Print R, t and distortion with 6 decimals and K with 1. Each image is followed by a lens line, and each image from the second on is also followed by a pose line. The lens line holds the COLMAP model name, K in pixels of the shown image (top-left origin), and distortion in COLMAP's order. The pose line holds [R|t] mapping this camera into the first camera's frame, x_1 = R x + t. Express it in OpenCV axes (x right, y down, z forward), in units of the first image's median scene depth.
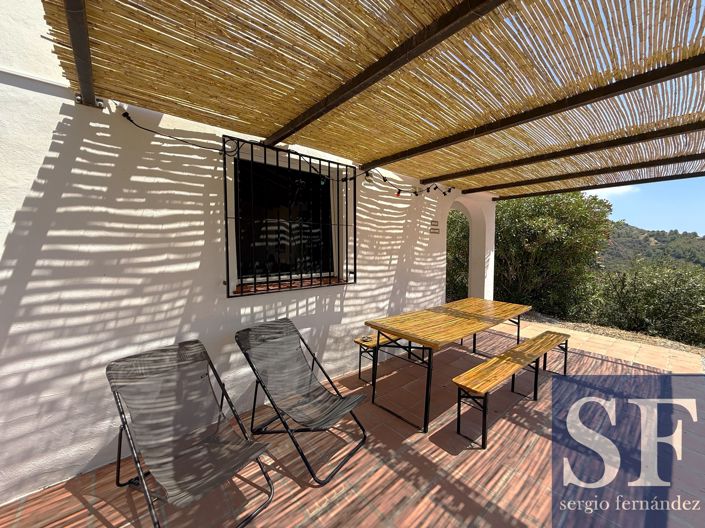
lens RADIAL K [[282.2, 0, 351.9], [0, 282.2, 264.2], [0, 0, 1]] dist [-0.000640, 0.000042]
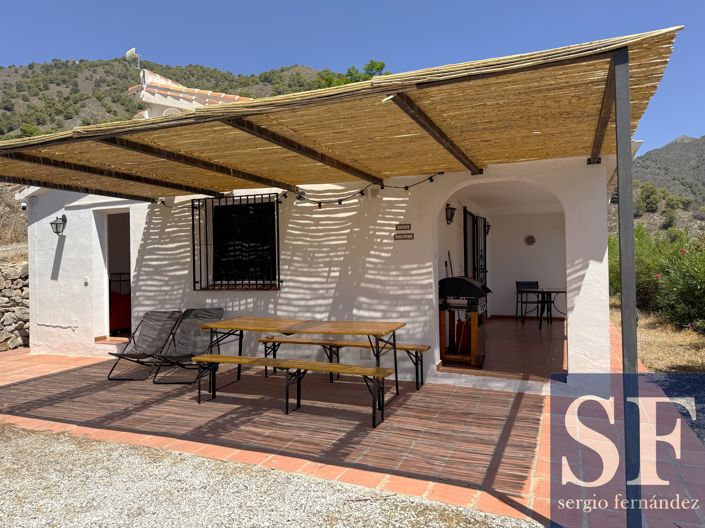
lens RADIAL K [[500.0, 0, 352.2], [0, 500.0, 259.5], [0, 0, 1]] dist [0.066862, -0.000838]
pose [[0.453678, -0.010871, -0.891099, 1.934910], [-0.034360, 0.998969, -0.029681, -0.010755], [0.890503, 0.044084, 0.452837, 0.315276]]
